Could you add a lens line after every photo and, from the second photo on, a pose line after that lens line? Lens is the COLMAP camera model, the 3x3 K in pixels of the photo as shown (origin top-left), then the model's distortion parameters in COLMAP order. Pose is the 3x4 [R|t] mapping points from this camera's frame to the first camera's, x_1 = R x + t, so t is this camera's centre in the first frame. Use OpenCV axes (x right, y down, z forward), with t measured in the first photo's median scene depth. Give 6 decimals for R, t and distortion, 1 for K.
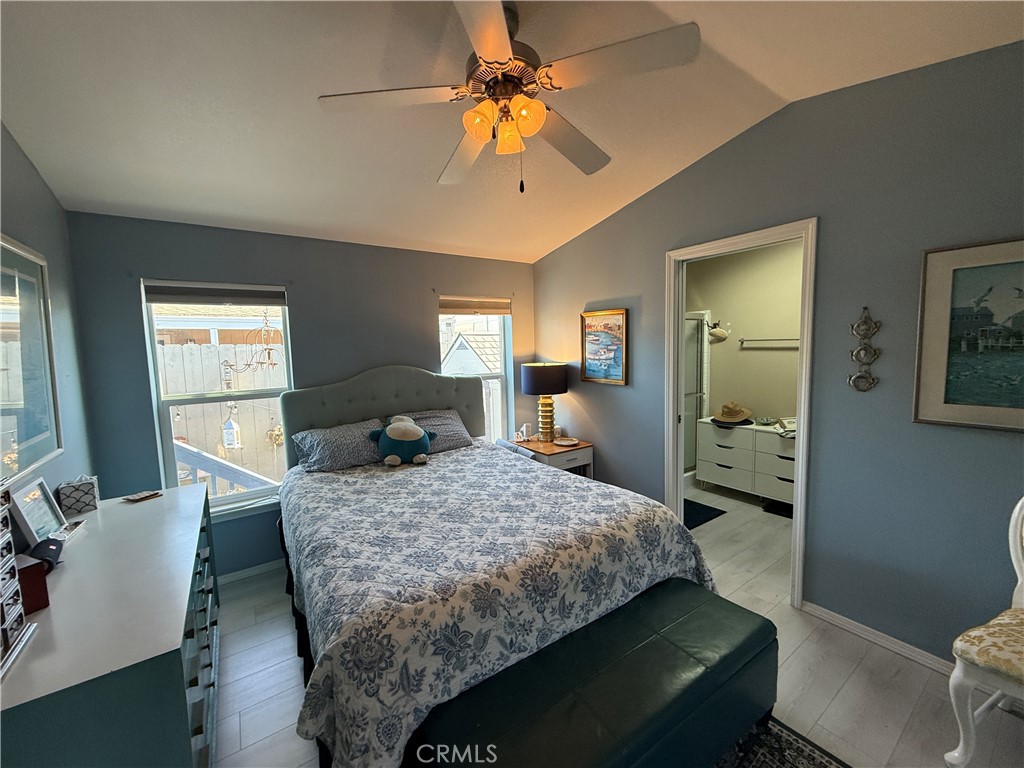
lens RADIAL K [[415.2, 0, 513.7], [0, 415.2, 380.8], [0, 0, 1]] dist [-0.002474, -0.000001]
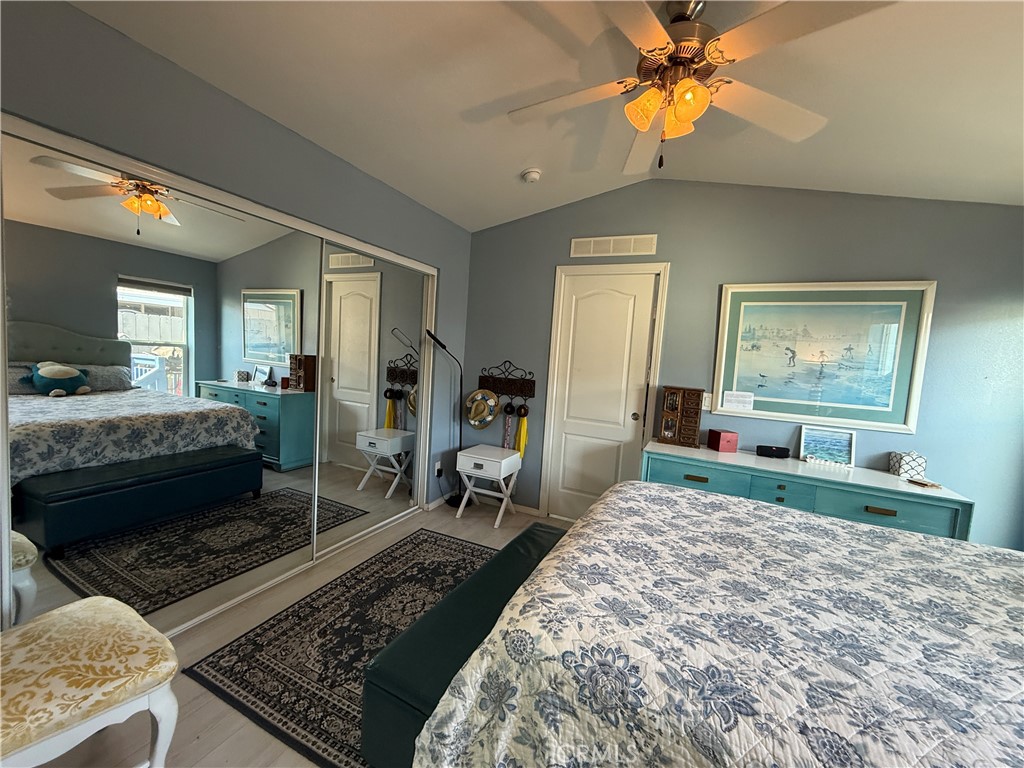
lens RADIAL K [[415.2, 0, 511.4], [0, 415.2, 386.2], [0, 0, 1]] dist [-0.002474, -0.000001]
pose [[-0.873602, 0.012248, -0.486486, 0.662055], [-0.081915, 0.981718, 0.171815, -0.084956], [0.479697, 0.189948, -0.856628, 1.473226]]
